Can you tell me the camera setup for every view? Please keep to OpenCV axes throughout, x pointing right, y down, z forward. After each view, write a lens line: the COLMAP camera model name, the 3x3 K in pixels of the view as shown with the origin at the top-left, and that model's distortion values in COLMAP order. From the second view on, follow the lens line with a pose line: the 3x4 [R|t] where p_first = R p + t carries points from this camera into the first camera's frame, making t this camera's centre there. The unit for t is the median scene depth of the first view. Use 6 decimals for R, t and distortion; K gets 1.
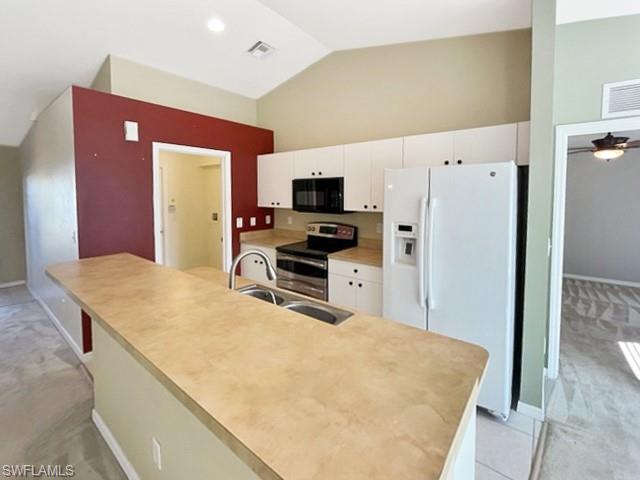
lens RADIAL K [[283.5, 0, 319.5], [0, 283.5, 207.7], [0, 0, 1]] dist [0.008014, -0.001440]
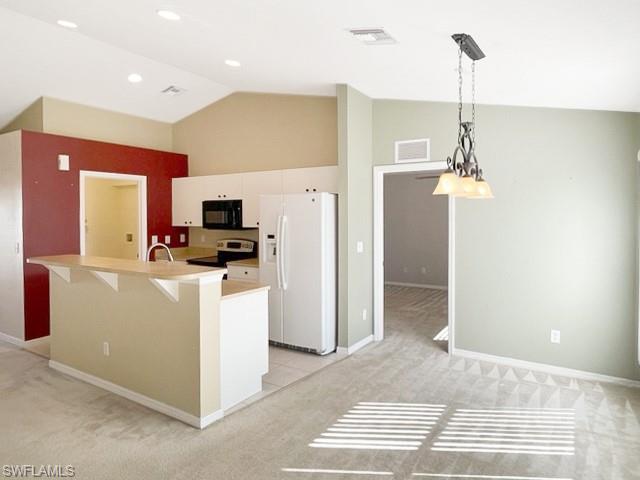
lens RADIAL K [[397.1, 0, 302.9], [0, 397.1, 224.3], [0, 0, 1]] dist [0.012493, -0.003794]
pose [[0.997432, -0.003806, 0.071518, 0.194280], [0.005722, 0.999630, -0.026603, 0.039254], [-0.071390, 0.026944, 0.997084, -0.620514]]
